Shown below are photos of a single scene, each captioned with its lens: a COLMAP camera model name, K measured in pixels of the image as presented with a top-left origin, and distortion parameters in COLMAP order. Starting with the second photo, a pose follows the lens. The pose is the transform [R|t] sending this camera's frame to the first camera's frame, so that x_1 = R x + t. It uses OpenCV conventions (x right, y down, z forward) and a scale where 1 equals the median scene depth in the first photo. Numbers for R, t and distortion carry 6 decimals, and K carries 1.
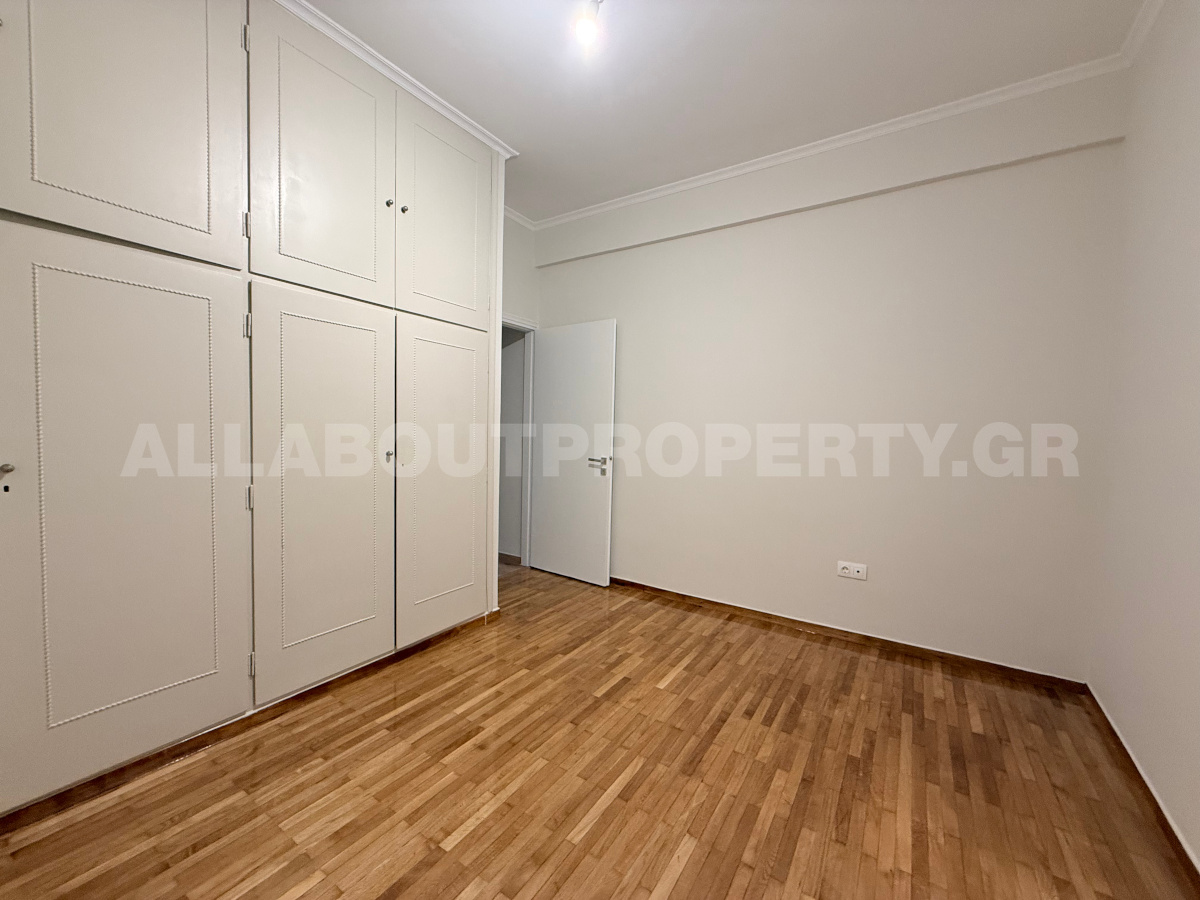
lens RADIAL K [[476.9, 0, 598.6], [0, 476.9, 453.9], [0, 0, 1]] dist [0.001176, -0.000398]
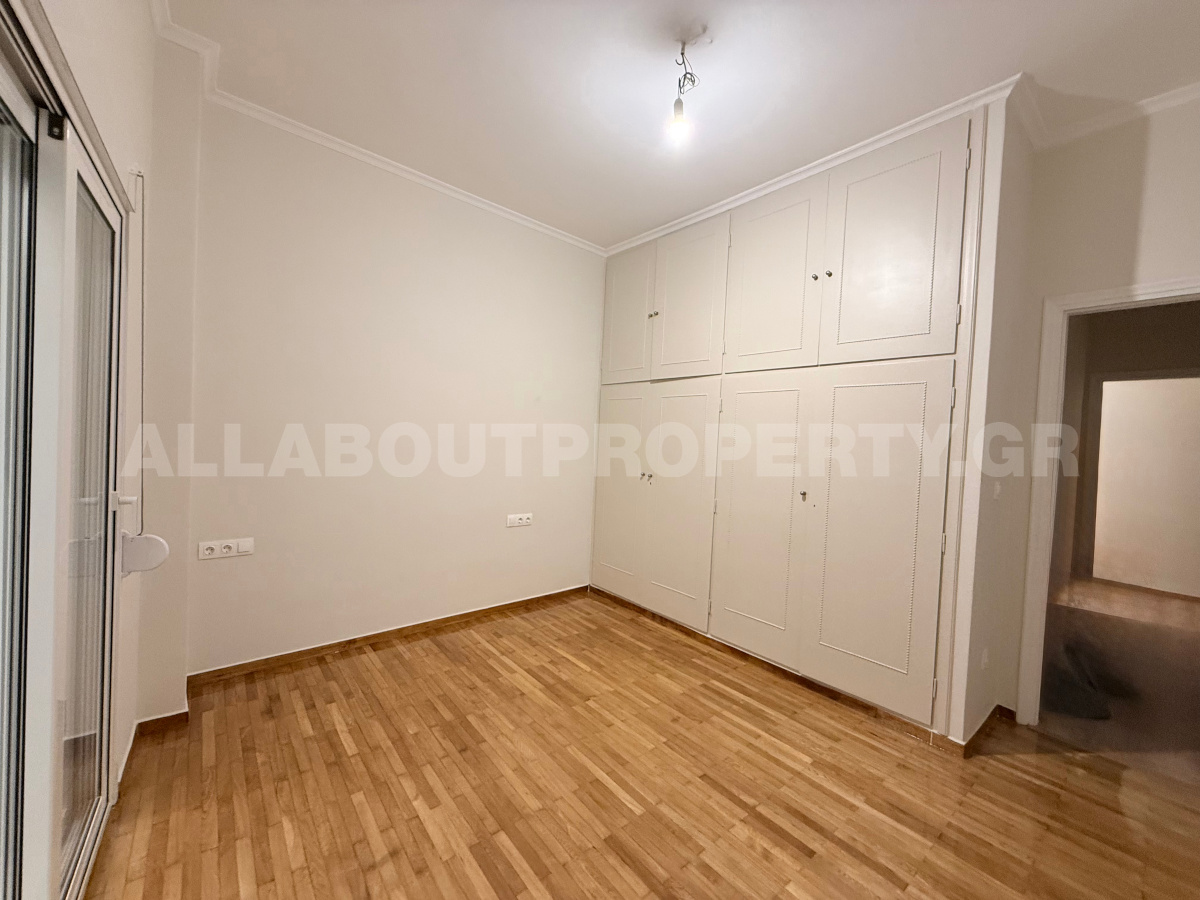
lens RADIAL K [[476.9, 0, 597.4], [0, 476.9, 451.3], [0, 0, 1]] dist [0.001176, -0.000398]
pose [[-0.296088, -0.014574, -0.955049, 0.976495], [-0.103438, 0.994492, 0.016893, -0.083851], [0.949543, 0.103790, -0.295965, 1.054701]]
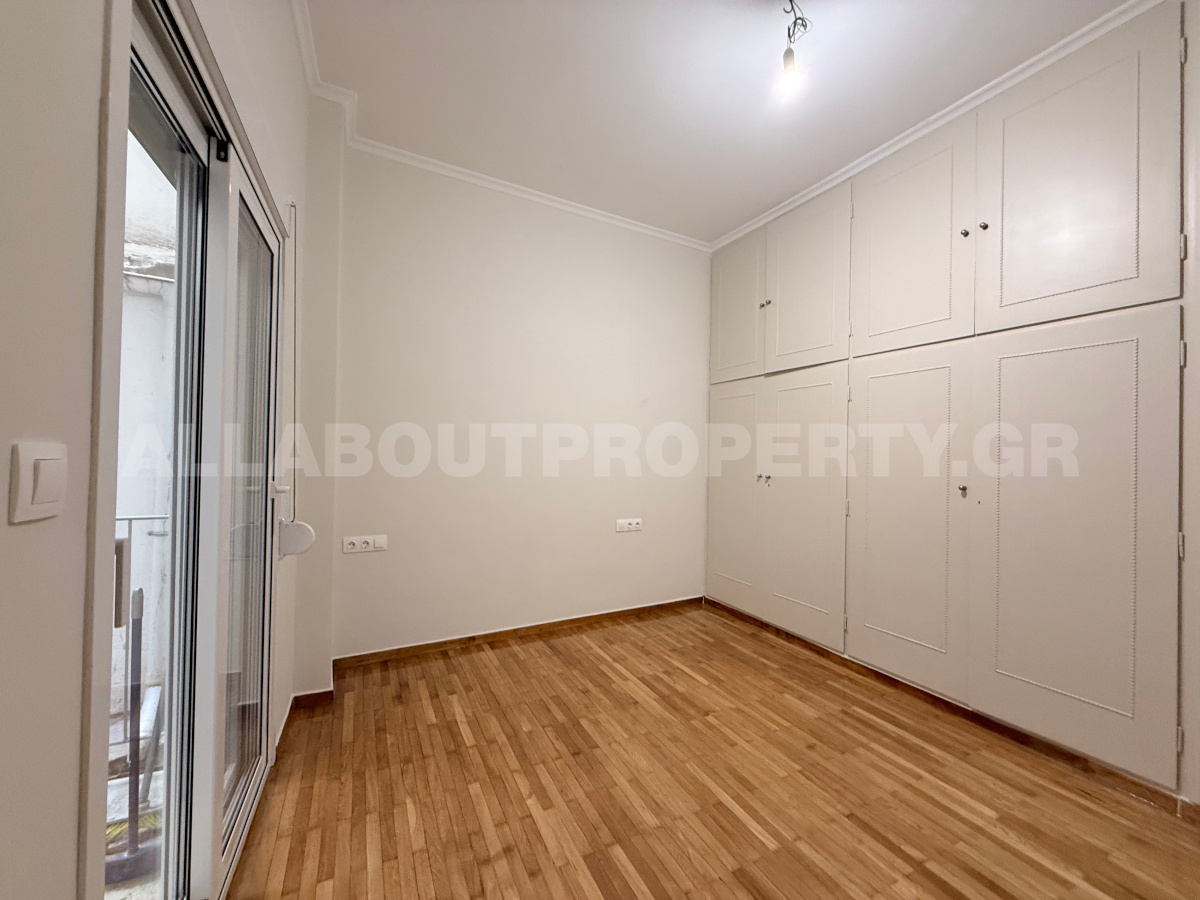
lens RADIAL K [[476.9, 0, 598.0], [0, 476.9, 451.3], [0, 0, 1]] dist [0.001176, -0.000398]
pose [[-0.501896, -0.039219, -0.864038, 0.925393], [-0.074948, 0.997186, -0.001727, -0.020905], [0.861674, 0.063891, -0.503423, 1.038967]]
